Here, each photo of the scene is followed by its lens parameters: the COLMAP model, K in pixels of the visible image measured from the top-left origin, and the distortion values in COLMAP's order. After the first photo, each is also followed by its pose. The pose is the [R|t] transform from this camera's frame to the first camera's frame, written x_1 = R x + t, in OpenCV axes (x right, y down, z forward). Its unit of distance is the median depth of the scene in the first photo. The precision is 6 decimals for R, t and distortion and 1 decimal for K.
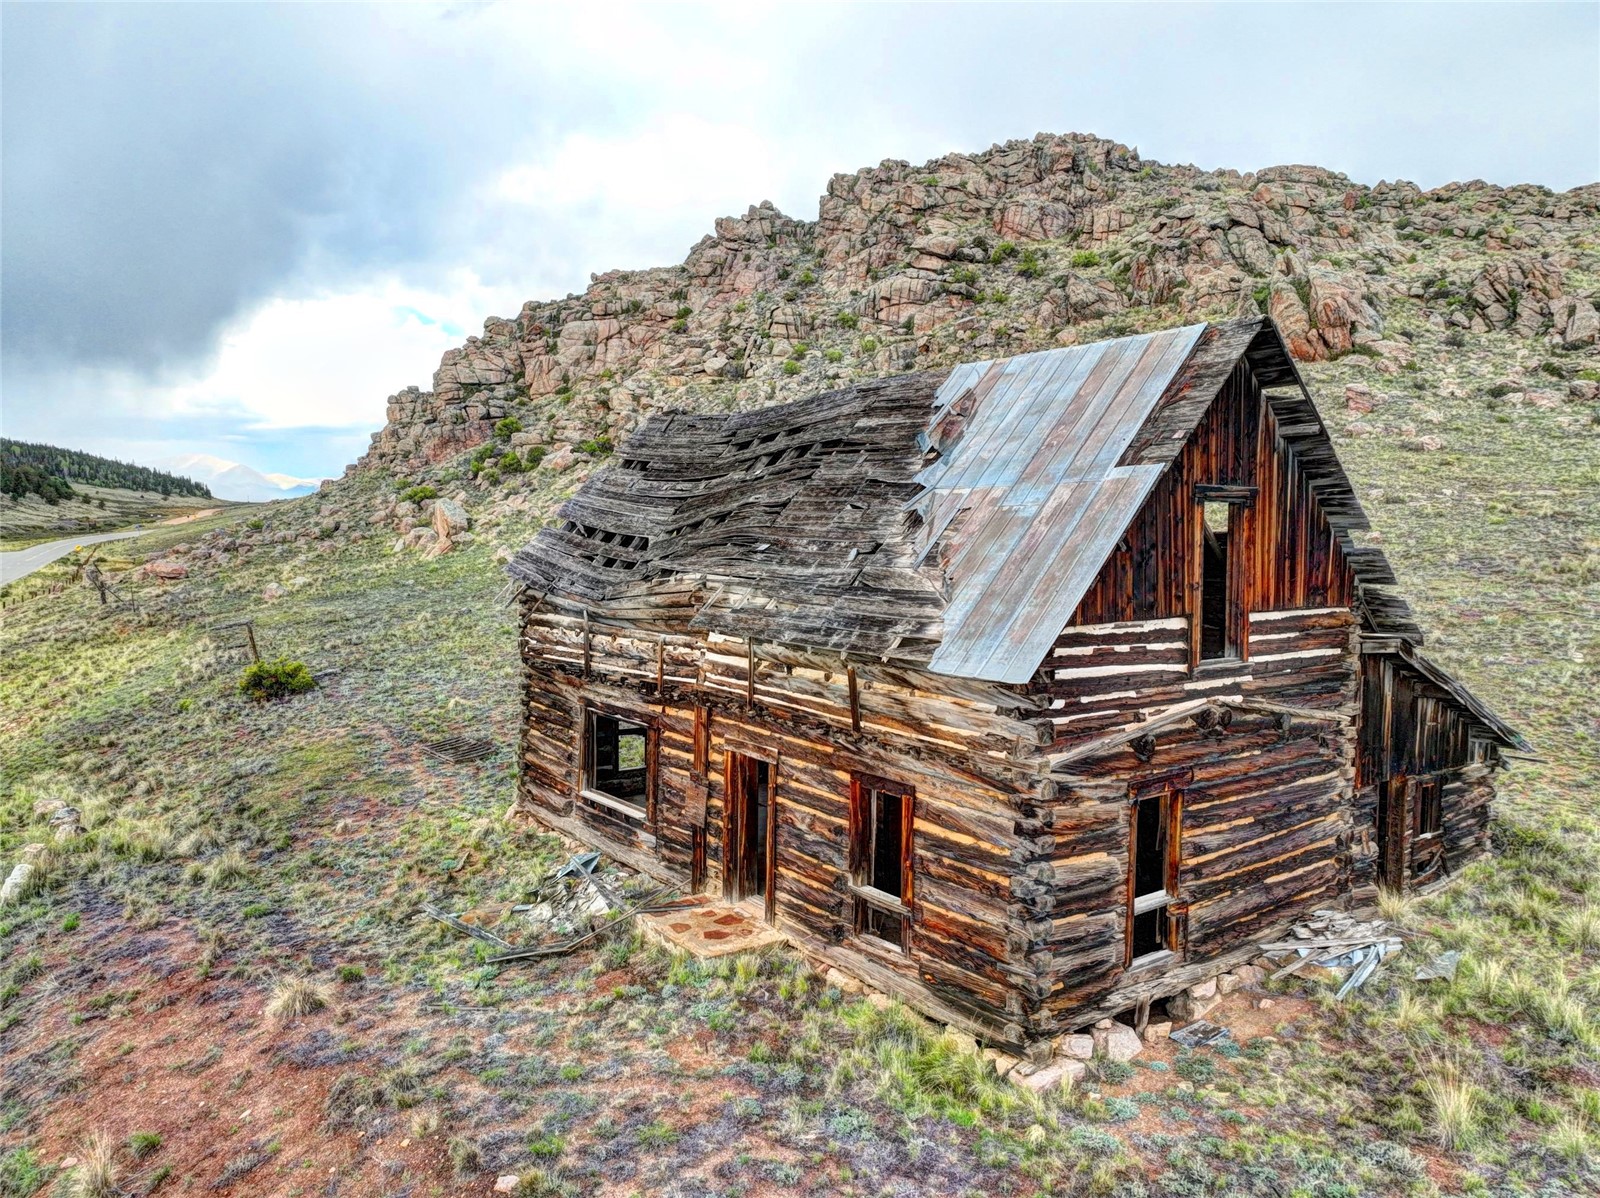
lens RADIAL K [[1129.9, 0, 802.7], [0, 1129.9, 599.6], [0, 0, 1]] dist [-0.000726, 0.017370]
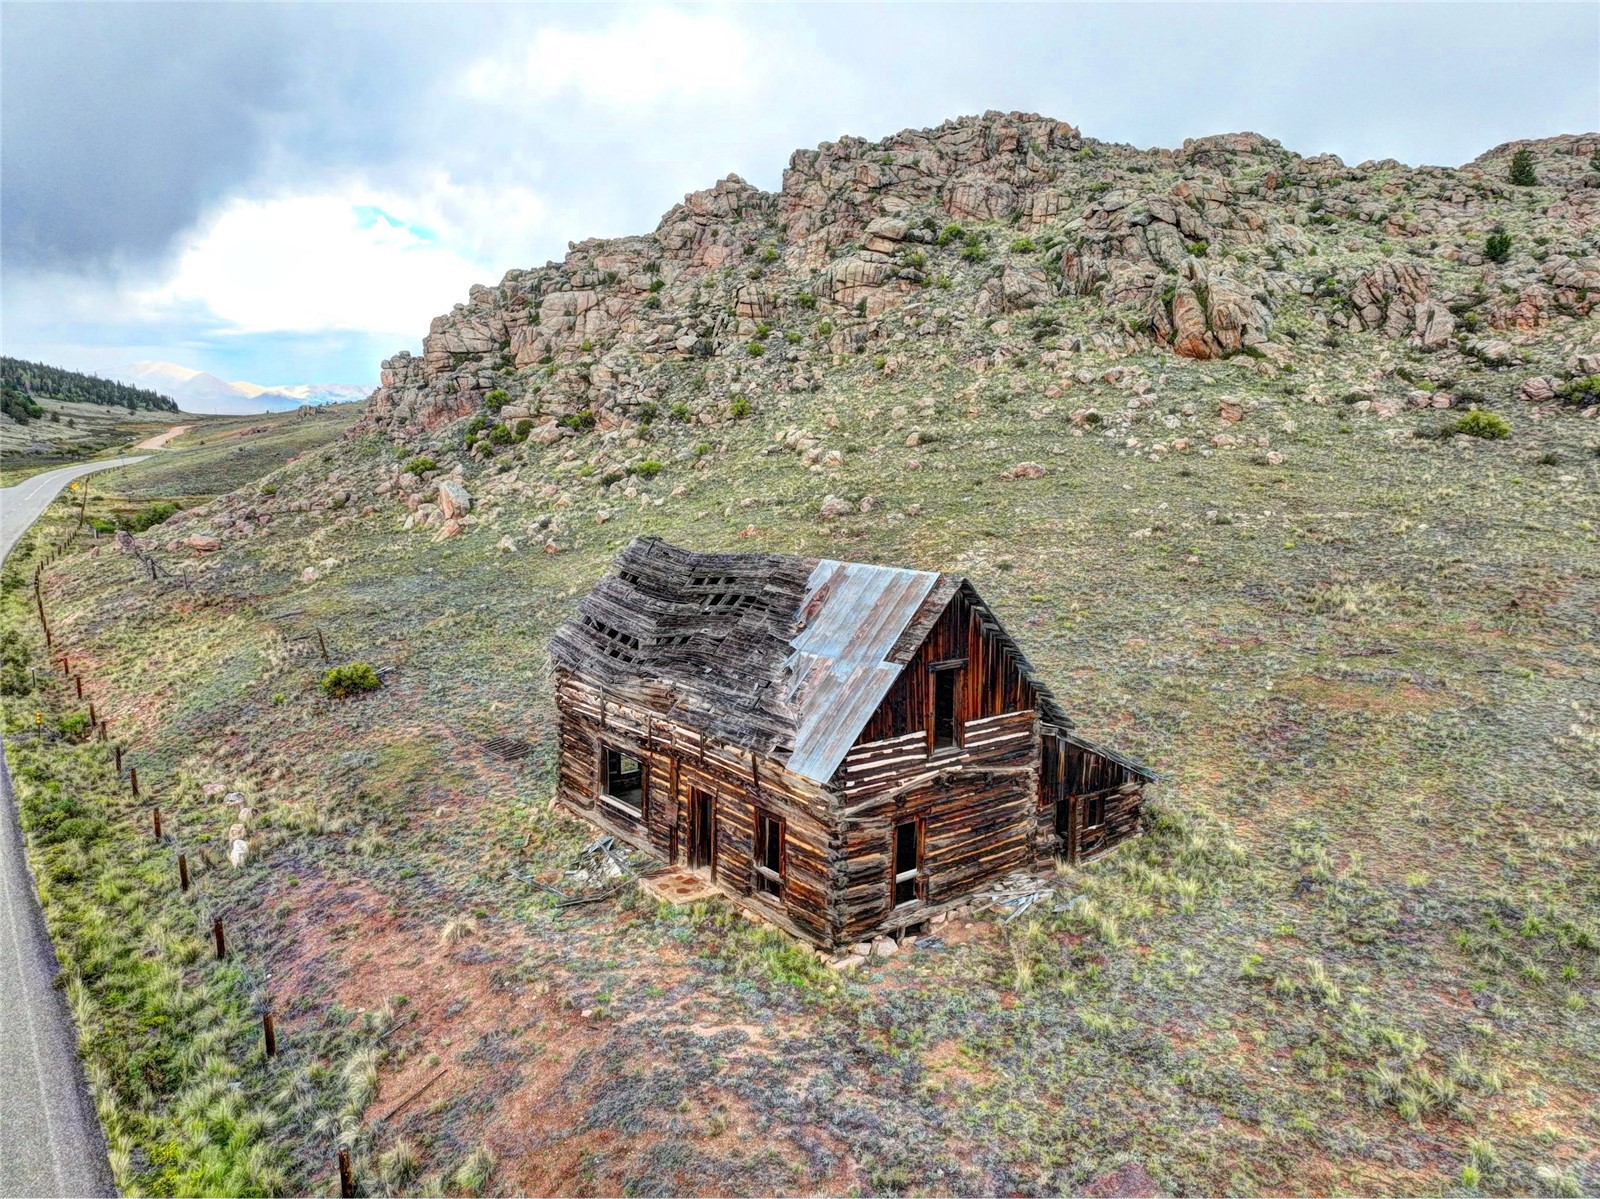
lens RADIAL K [[1129.9, 0, 802.8], [0, 1129.9, 599.8], [0, 0, 1]] dist [-0.000726, 0.017370]
pose [[0.999777, -0.005457, 0.020424, 0.012397], [0.003797, 0.996751, 0.080453, -0.048254], [-0.020797, -0.080357, 0.996549, -0.118897]]
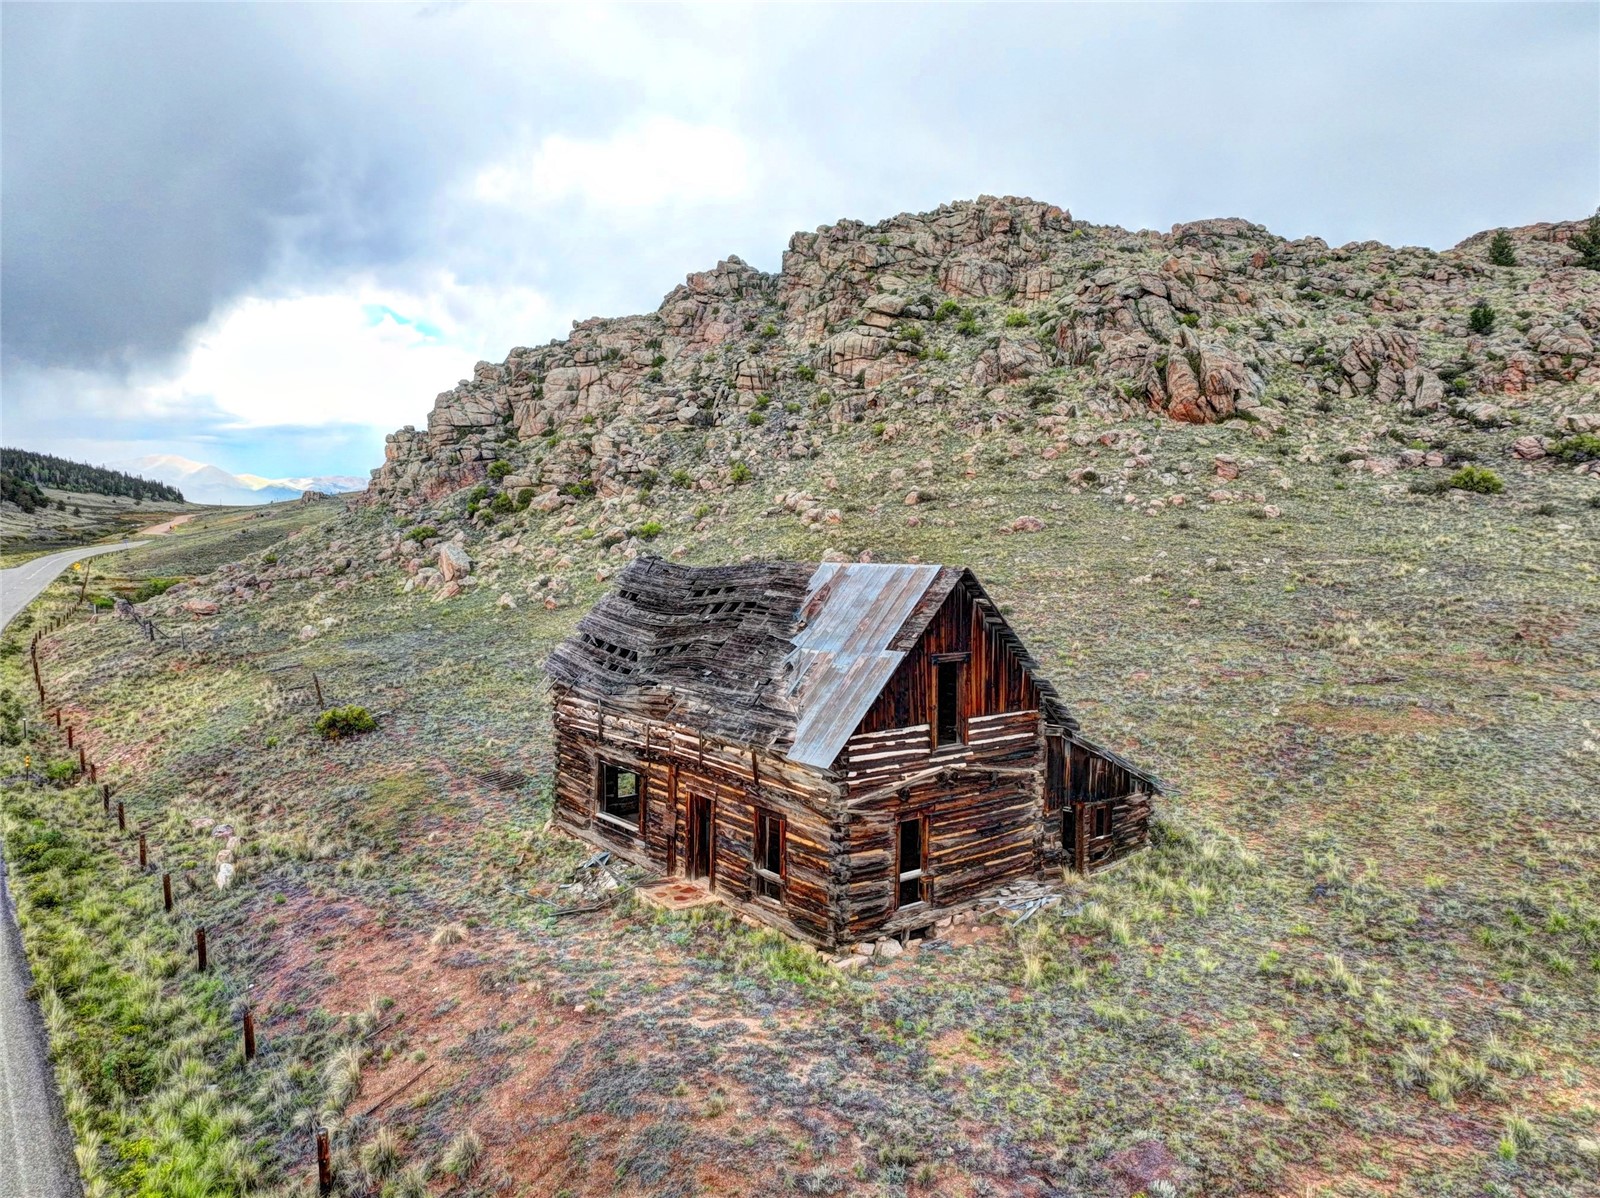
lens RADIAL K [[1129.9, 0, 802.8], [0, 1129.9, 599.2], [0, 0, 1]] dist [-0.000726, 0.017370]
pose [[0.999756, -0.005060, 0.021514, 0.011953], [0.005050, 0.999987, 0.000511, -0.026097], [-0.021516, -0.000402, 0.999768, -0.117778]]
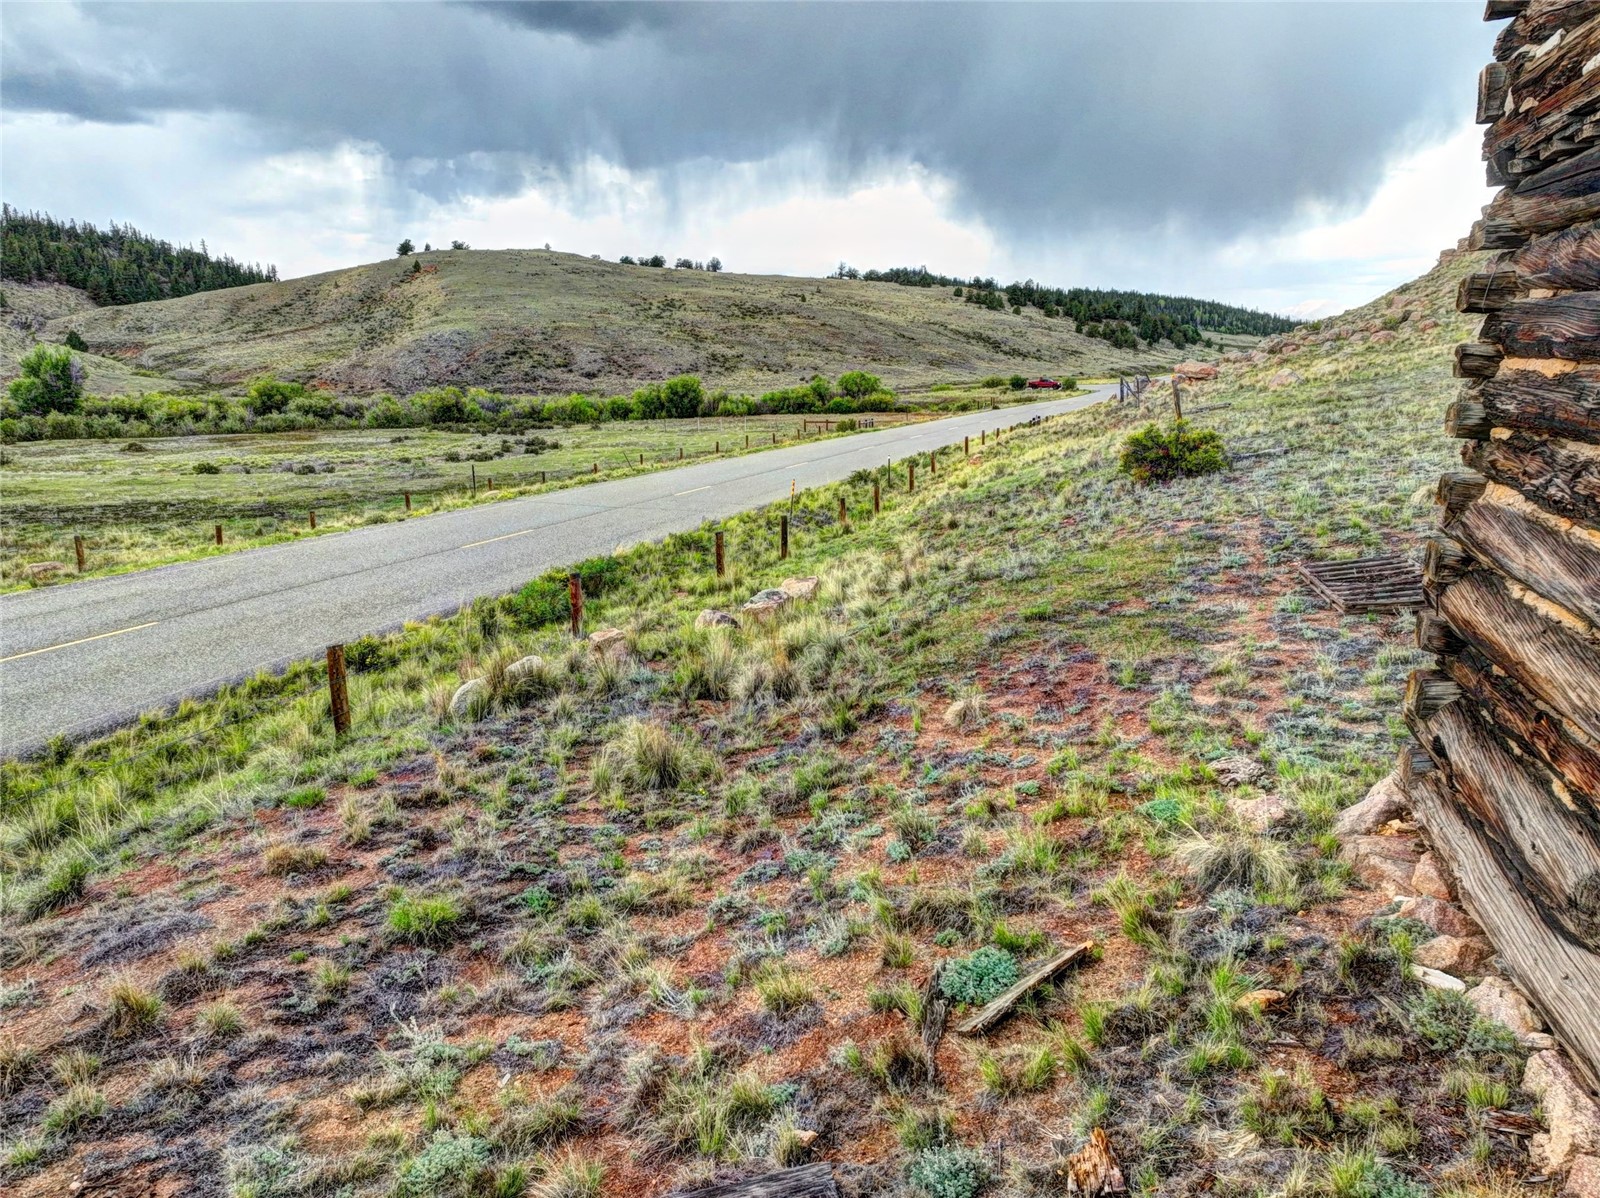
lens RADIAL K [[1129.9, 0, 805.7], [0, 1129.9, 598.0], [0, 0, 1]] dist [-0.000726, 0.017370]
pose [[0.617752, 0.141291, -0.773575, -0.032563], [-0.037952, 0.987937, 0.150136, 0.024217], [0.785456, -0.063388, 0.615662, 0.167453]]
